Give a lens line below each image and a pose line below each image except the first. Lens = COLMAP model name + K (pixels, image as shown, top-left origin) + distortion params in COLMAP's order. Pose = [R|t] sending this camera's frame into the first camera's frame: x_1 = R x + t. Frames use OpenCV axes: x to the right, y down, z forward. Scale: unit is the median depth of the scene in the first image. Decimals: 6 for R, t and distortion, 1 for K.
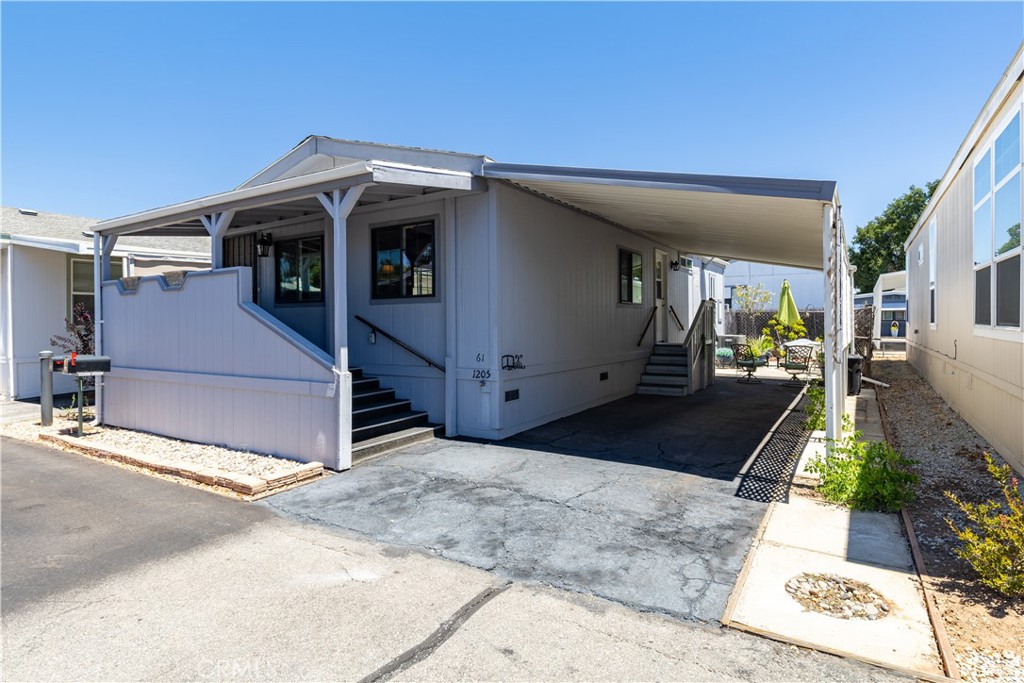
lens RADIAL K [[546.9, 0, 510.0], [0, 546.9, 324.7], [0, 0, 1]] dist [-0.003306, -0.000713]
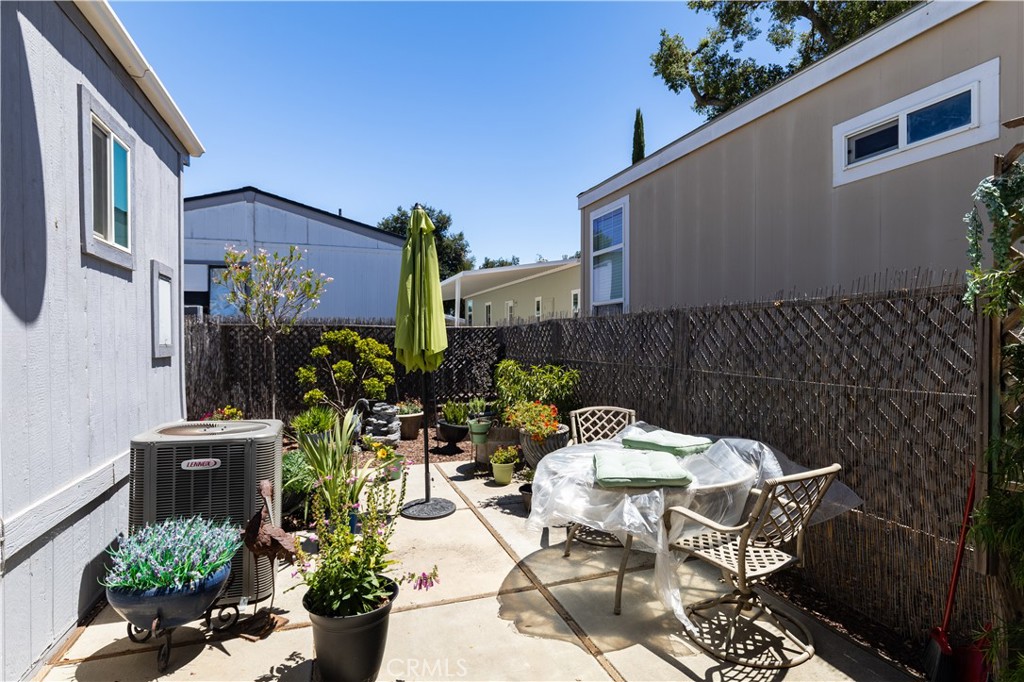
lens RADIAL K [[543.6, 0, 513.7], [0, 543.6, 344.9], [0, 0, 1]] dist [-0.002114, -0.000445]
pose [[0.621783, -0.004970, 0.783174, 0.618987], [0.005800, 0.999982, 0.001741, -0.021958], [-0.783168, 0.003460, 0.621800, 1.541785]]
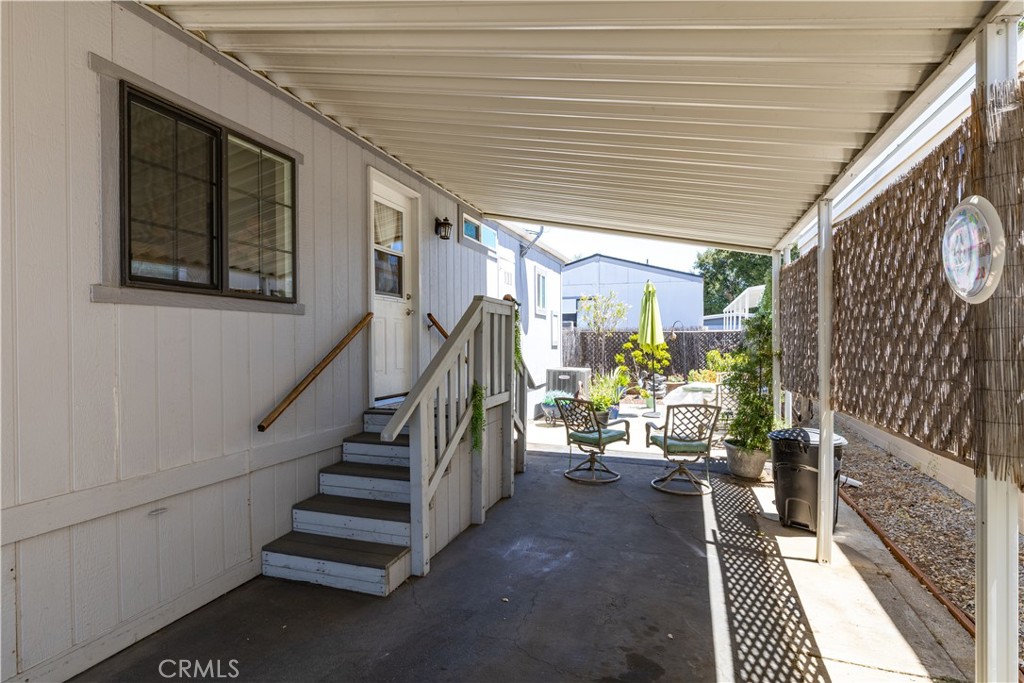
lens RADIAL K [[523.9, 0, 510.1], [0, 523.9, 345.8], [0, 0, 1]] dist [-0.000453, -0.000123]
pose [[0.971603, 0.000507, 0.236616, 0.393563], [-0.000931, 0.999998, 0.001684, -0.014073], [-0.236615, -0.001857, 0.971602, 0.867365]]
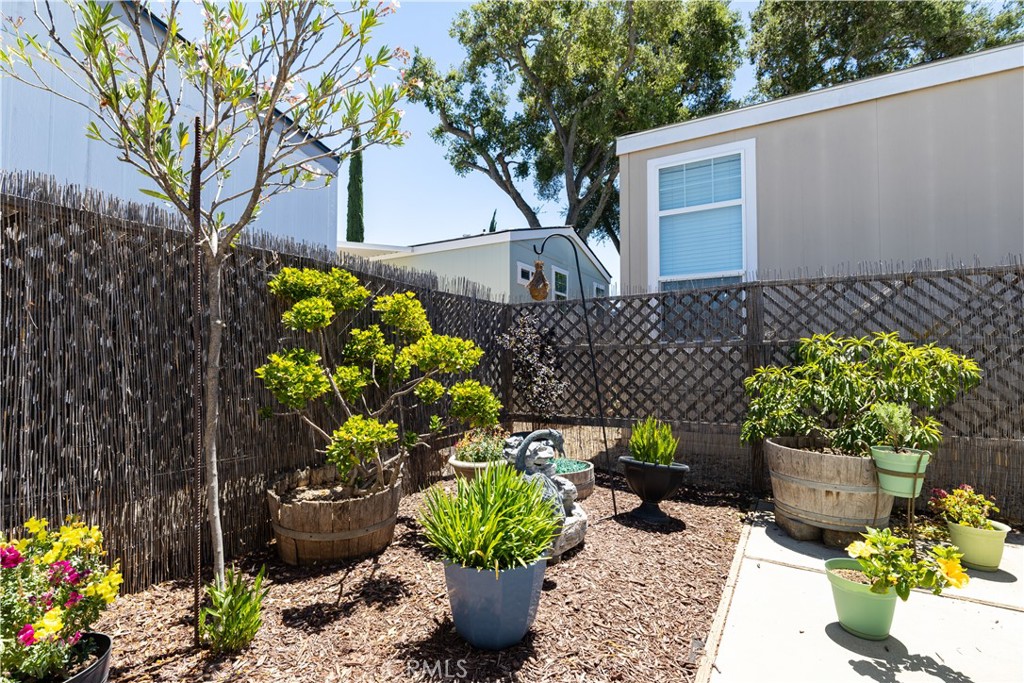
lens RADIAL K [[482.2, 0, 522.0], [0, 482.2, 345.4], [0, 0, 1]] dist [-0.001349, -0.000339]
pose [[-0.049123, 0.043128, 0.997861, 0.840872], [0.004315, 0.999067, -0.042968, 0.021858], [-0.998783, 0.002195, -0.049263, 2.252469]]
